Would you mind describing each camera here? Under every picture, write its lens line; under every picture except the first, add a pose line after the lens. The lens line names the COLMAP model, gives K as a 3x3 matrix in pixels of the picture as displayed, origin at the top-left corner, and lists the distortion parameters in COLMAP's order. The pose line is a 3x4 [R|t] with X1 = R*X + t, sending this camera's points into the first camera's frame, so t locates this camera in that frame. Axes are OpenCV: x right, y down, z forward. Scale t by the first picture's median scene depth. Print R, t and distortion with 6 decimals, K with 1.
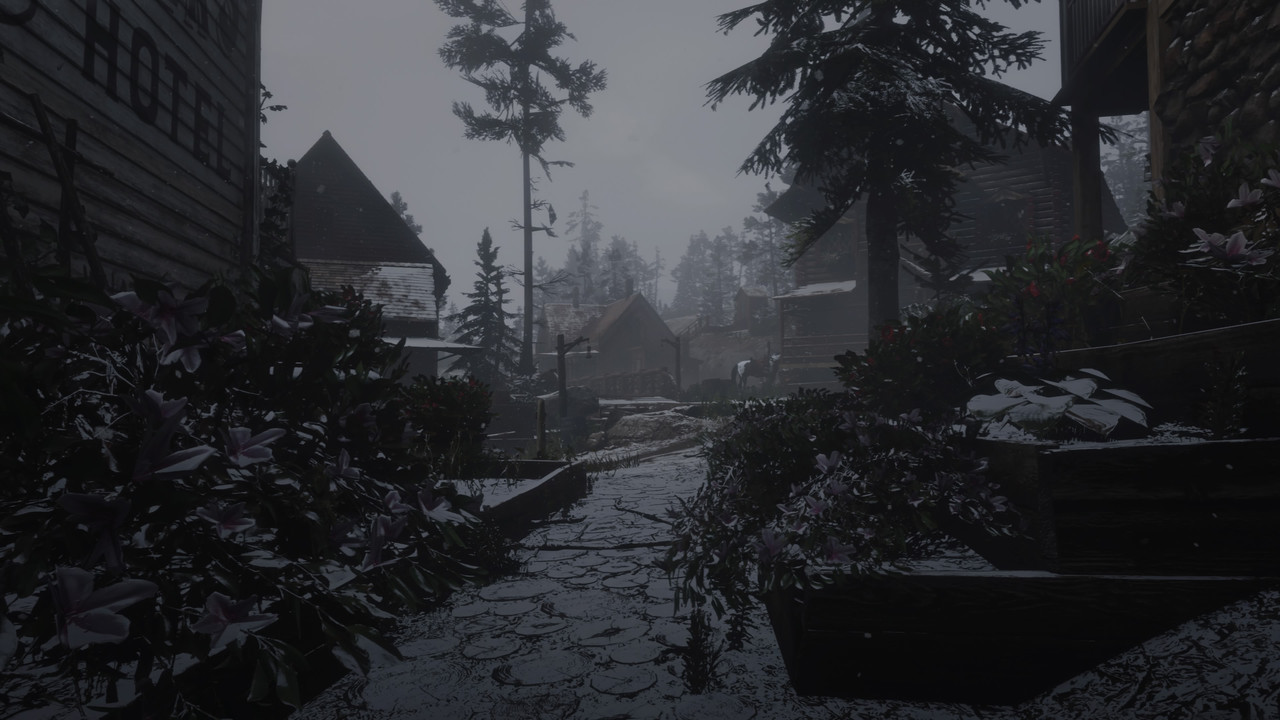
lens RADIAL K [[785.2, 0, 640.0], [0, 785.2, 360.0], [0, 0, 1]] dist [-0.002629, -0.000058]
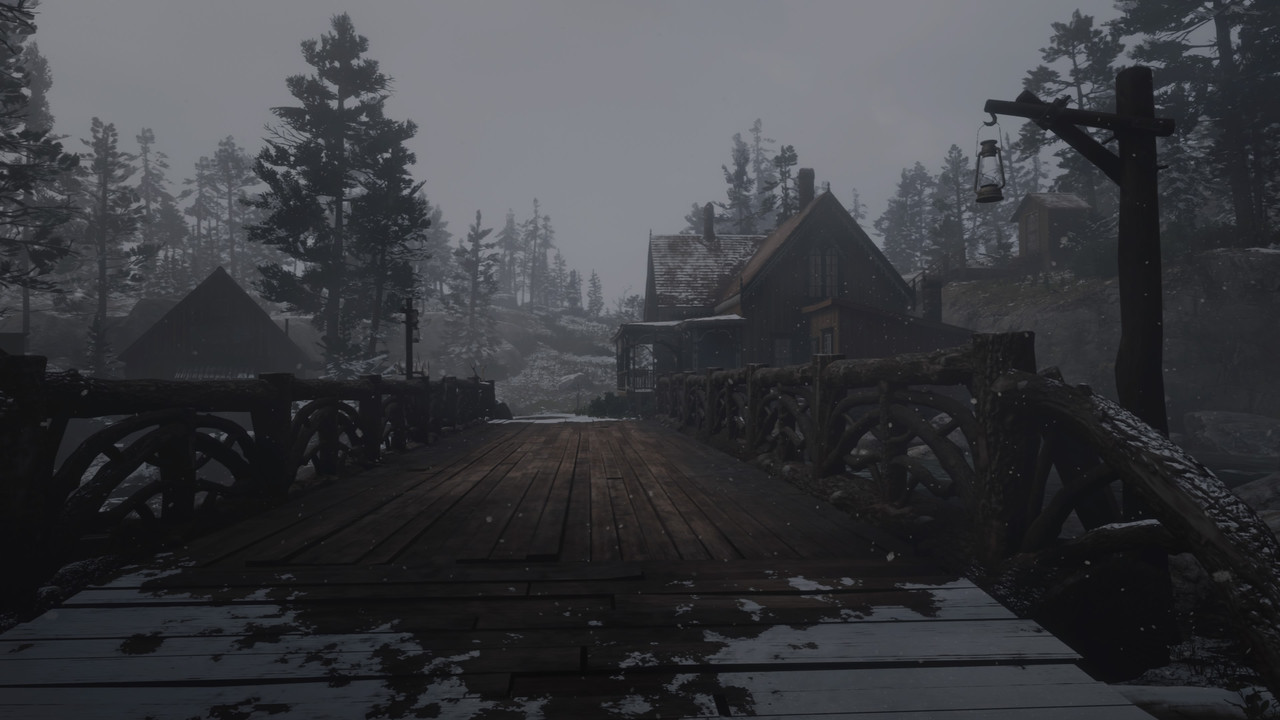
lens RADIAL K [[785.2, 0, 640.0], [0, 785.2, 360.0], [0, 0, 1]] dist [-0.002629, -0.000058]
pose [[0.970688, -0.007422, -0.240227, 0.001280], [0.012348, 0.999743, 0.019005, 0.002719], [0.240025, -0.021414, 0.970531, 0.223717]]
